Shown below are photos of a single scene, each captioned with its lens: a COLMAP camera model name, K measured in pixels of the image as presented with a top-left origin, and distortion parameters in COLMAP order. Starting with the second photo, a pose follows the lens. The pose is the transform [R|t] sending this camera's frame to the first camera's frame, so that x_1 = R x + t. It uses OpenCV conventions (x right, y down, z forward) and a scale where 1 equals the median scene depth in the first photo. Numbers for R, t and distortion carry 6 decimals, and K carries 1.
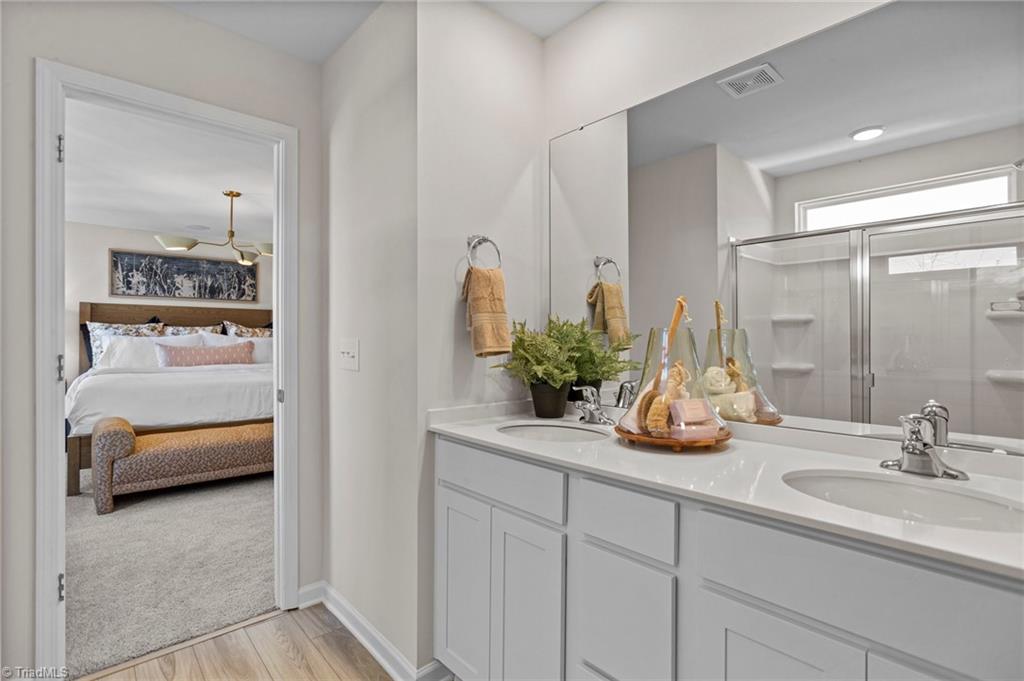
lens RADIAL K [[502.5, 0, 512.0], [0, 502.5, 340.5], [0, 0, 1]] dist [-0.005767, 0.000181]
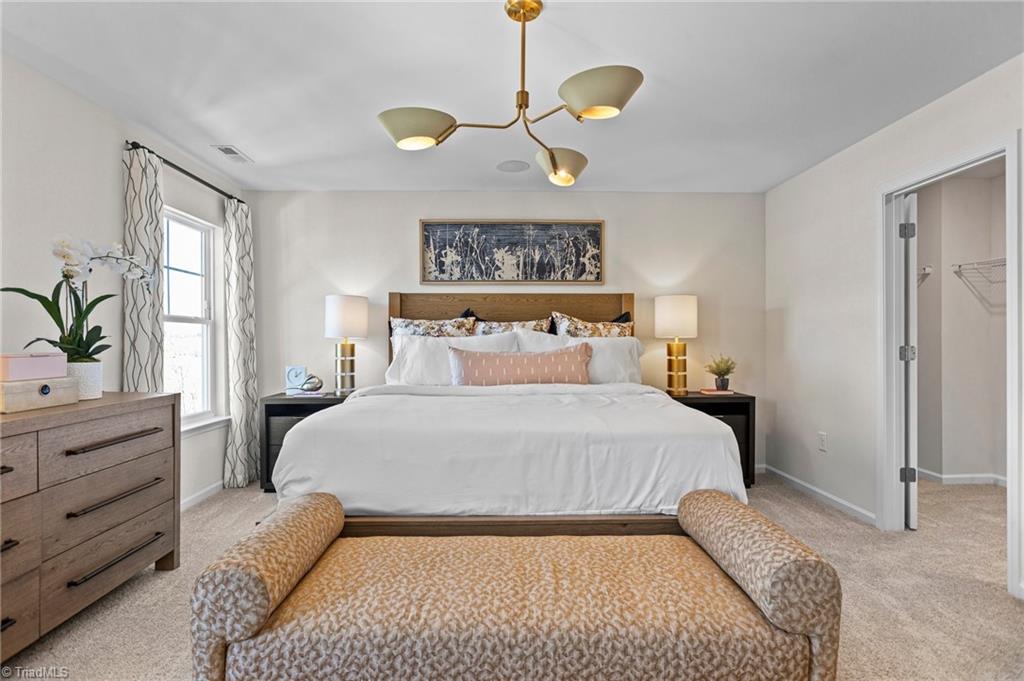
lens RADIAL K [[502.5, 0, 512.0], [0, 502.5, 340.5], [0, 0, 1]] dist [-0.005767, 0.000181]
pose [[0.771912, -0.006214, -0.635699, -0.215630], [0.002661, 0.999975, -0.006543, 0.001456], [0.635723, 0.003359, 0.771910, 0.490859]]
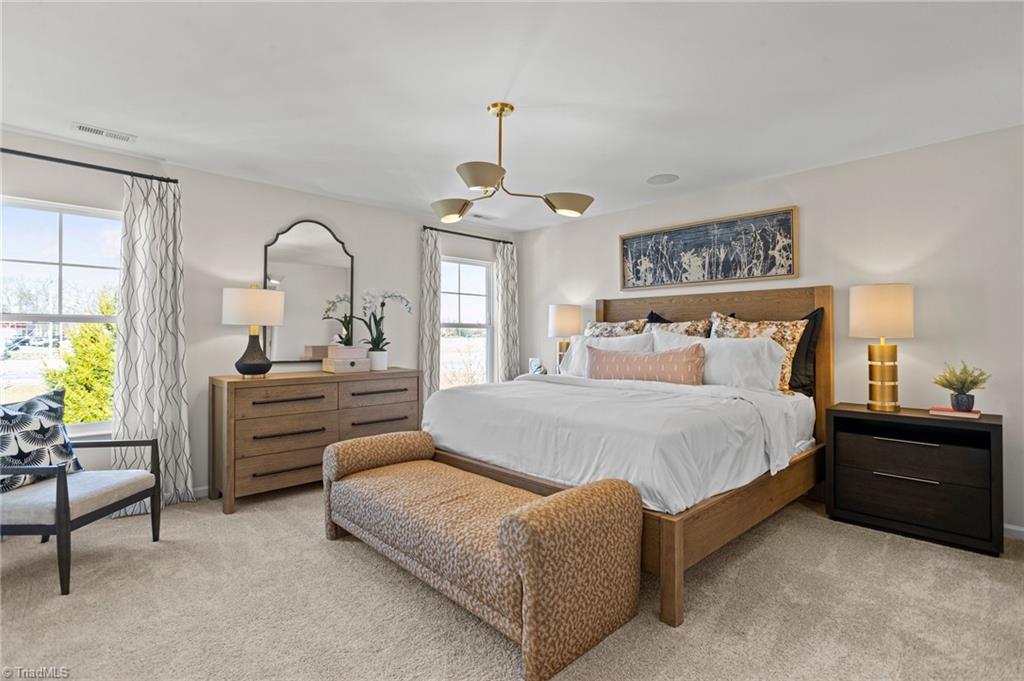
lens RADIAL K [[496.5, 0, 512.8], [0, 496.5, 331.4], [0, 0, 1]] dist [-0.003502, -0.000011]
pose [[0.056915, -0.014492, -0.998274, 0.039649], [-0.003193, 0.999887, -0.014698, -0.004491], [0.998374, 0.004024, 0.056862, 0.736757]]
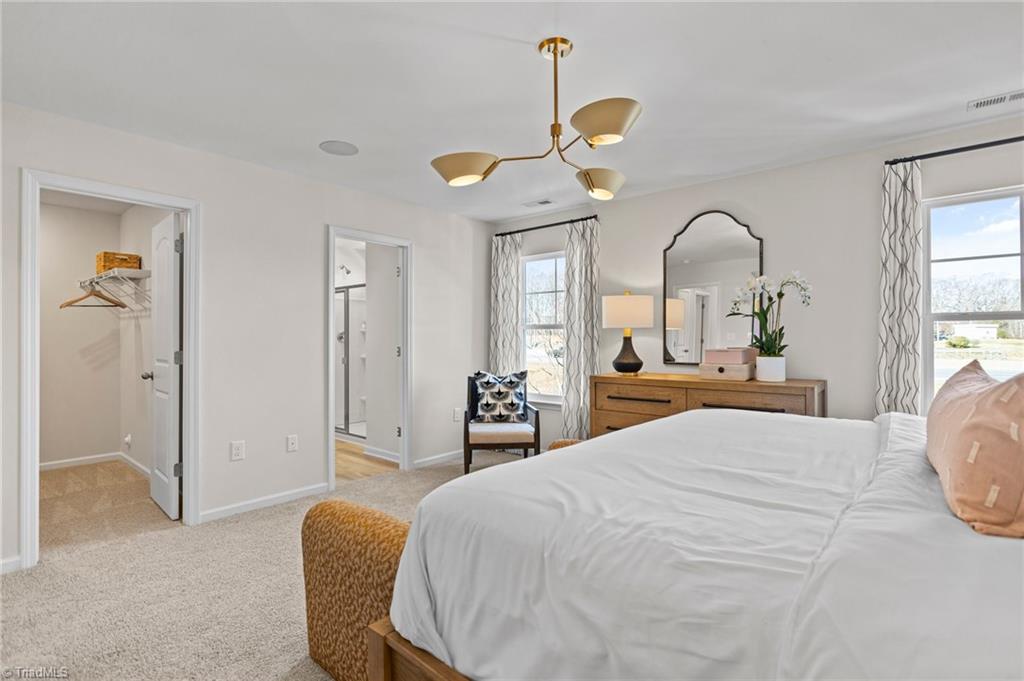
lens RADIAL K [[502.5, 0, 512.0], [0, 502.5, 340.5], [0, 0, 1]] dist [-0.005767, 0.000181]
pose [[-0.991775, 0.000771, -0.127989, -0.347873], [-0.000327, 0.999963, 0.008563, -0.008782], [0.127991, 0.008534, -0.991739, 1.114439]]
